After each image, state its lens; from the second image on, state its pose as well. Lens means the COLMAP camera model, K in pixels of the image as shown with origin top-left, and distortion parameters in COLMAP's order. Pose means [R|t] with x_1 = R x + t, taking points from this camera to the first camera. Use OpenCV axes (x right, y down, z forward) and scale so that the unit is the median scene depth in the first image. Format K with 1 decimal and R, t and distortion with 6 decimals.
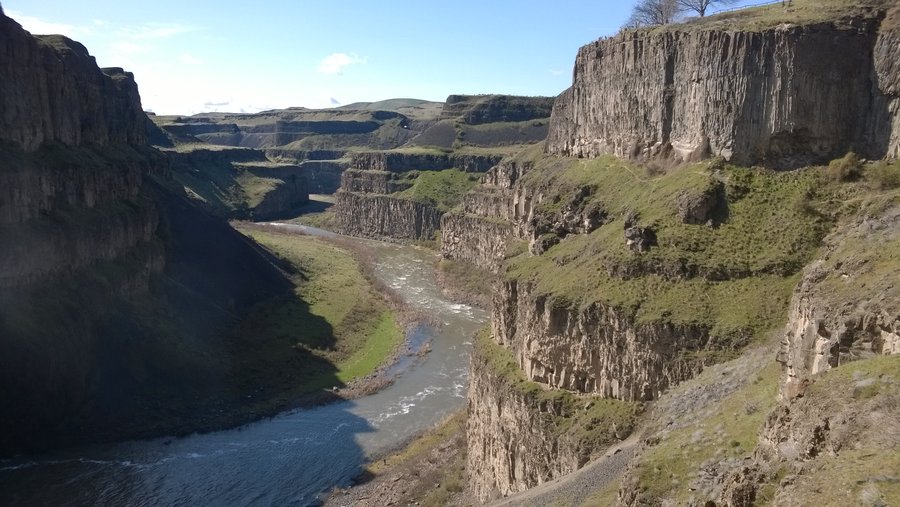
lens RADIAL K [[682.1, 0, 449.0], [0, 682.1, 256.7], [0, 0, 1]] dist [0.000572, -0.008881]
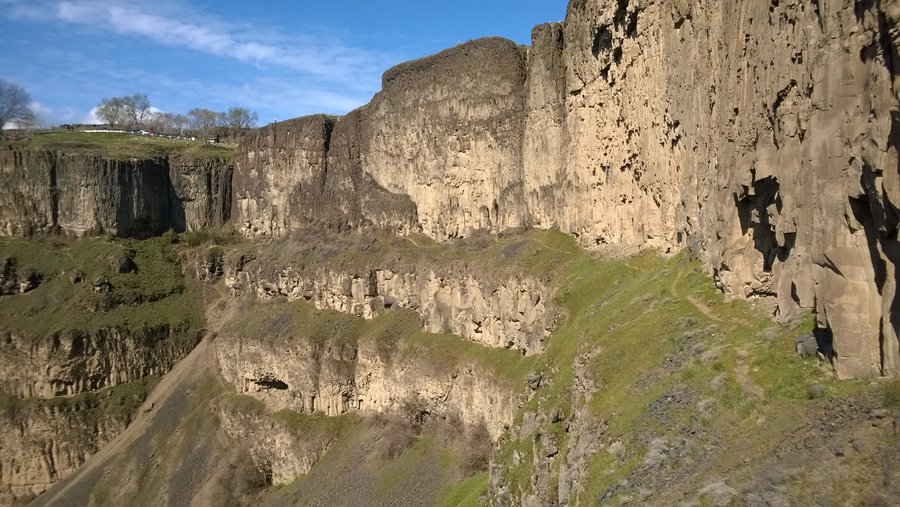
lens RADIAL K [[682.1, 0, 450.2], [0, 682.1, 253.2], [0, 0, 1]] dist [0.000572, -0.008881]
pose [[0.160734, -0.057525, 0.985320, -1.100181], [0.164105, 0.985962, 0.030792, -0.015936], [-0.973260, 0.156746, 0.167918, -0.060286]]
